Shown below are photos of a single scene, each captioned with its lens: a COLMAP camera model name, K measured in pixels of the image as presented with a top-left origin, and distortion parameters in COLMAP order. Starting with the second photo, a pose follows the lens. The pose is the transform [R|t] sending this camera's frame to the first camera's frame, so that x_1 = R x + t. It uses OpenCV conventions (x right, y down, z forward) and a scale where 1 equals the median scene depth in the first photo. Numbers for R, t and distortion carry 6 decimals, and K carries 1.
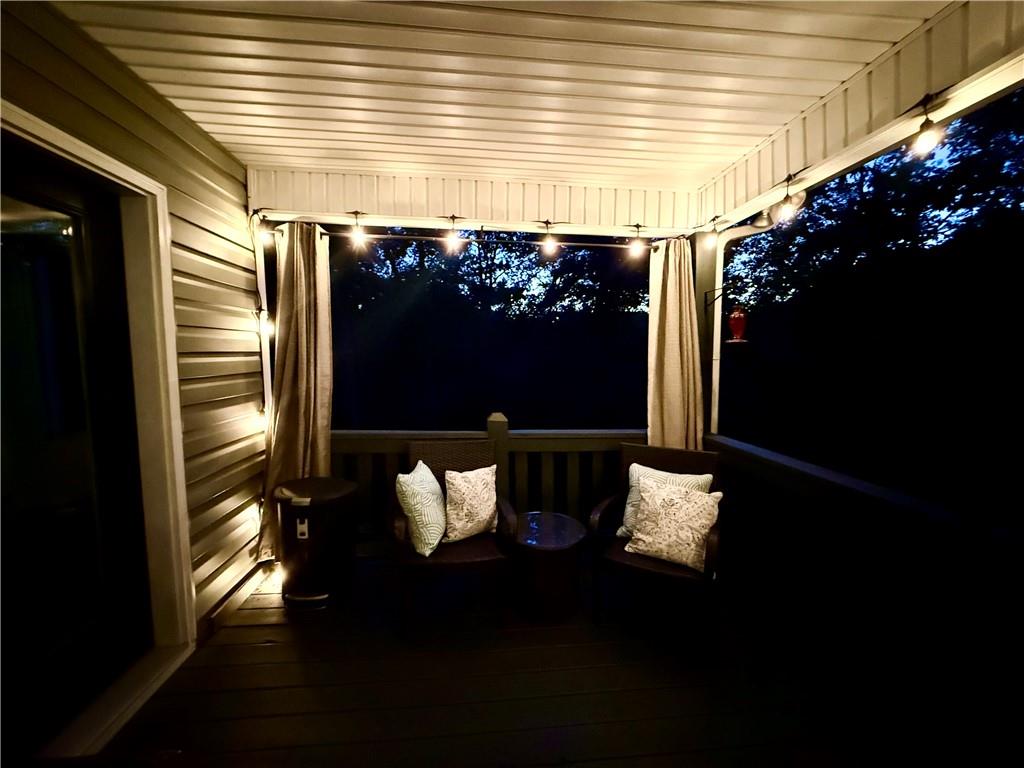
lens RADIAL K [[404.8, 0, 509.4], [0, 404.8, 382.8], [0, 0, 1]] dist [-0.004164, -0.000309]
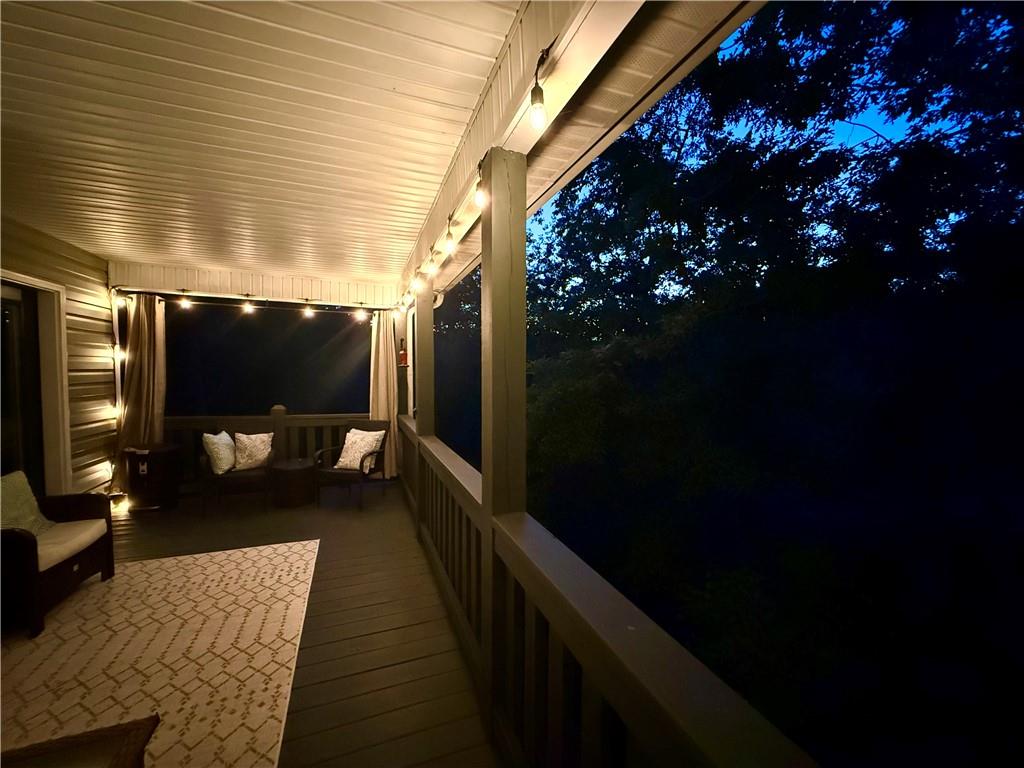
lens RADIAL K [[404.8, 0, 510.6], [0, 404.8, 383.6], [0, 0, 1]] dist [-0.004164, -0.000309]
pose [[0.963352, -0.004458, 0.268204, 0.517754], [0.015742, 0.999078, -0.039940, 0.075752], [-0.267779, 0.042698, 0.962534, -1.048944]]
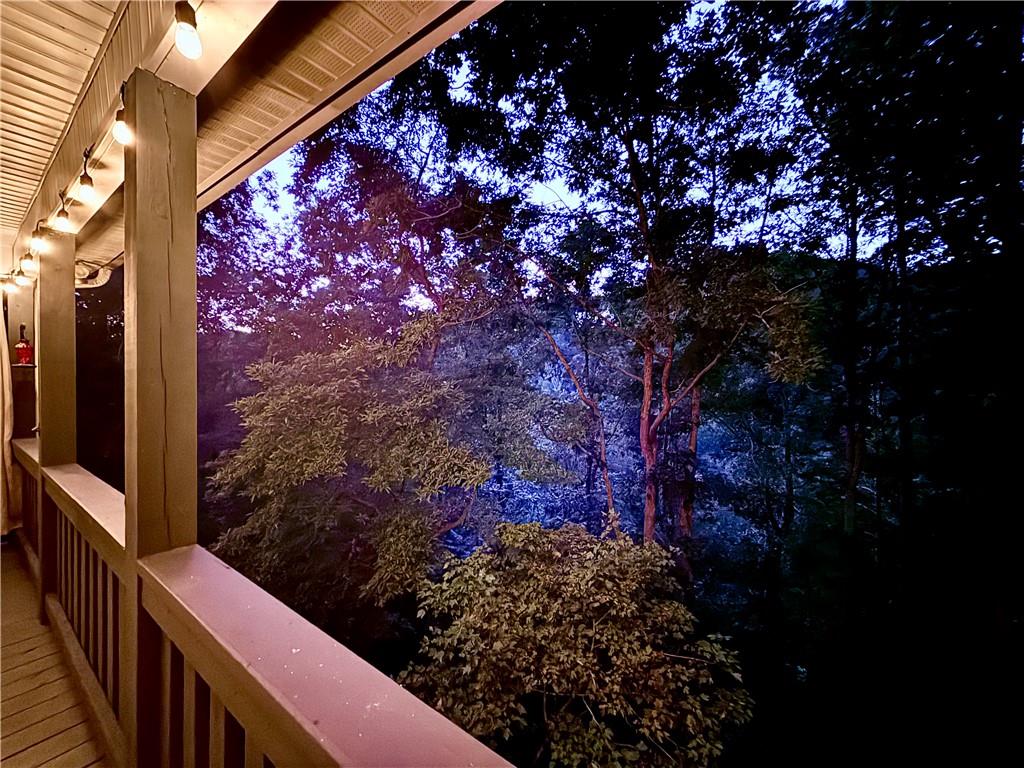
lens RADIAL K [[404.8, 0, 509.3], [0, 404.8, 383.4], [0, 0, 1]] dist [-0.004164, -0.000309]
pose [[0.651921, -0.000888, 0.758287, 0.585513], [0.050153, 0.997860, -0.041949, 0.094718], [-0.756627, 0.065378, 0.650570, -1.066375]]
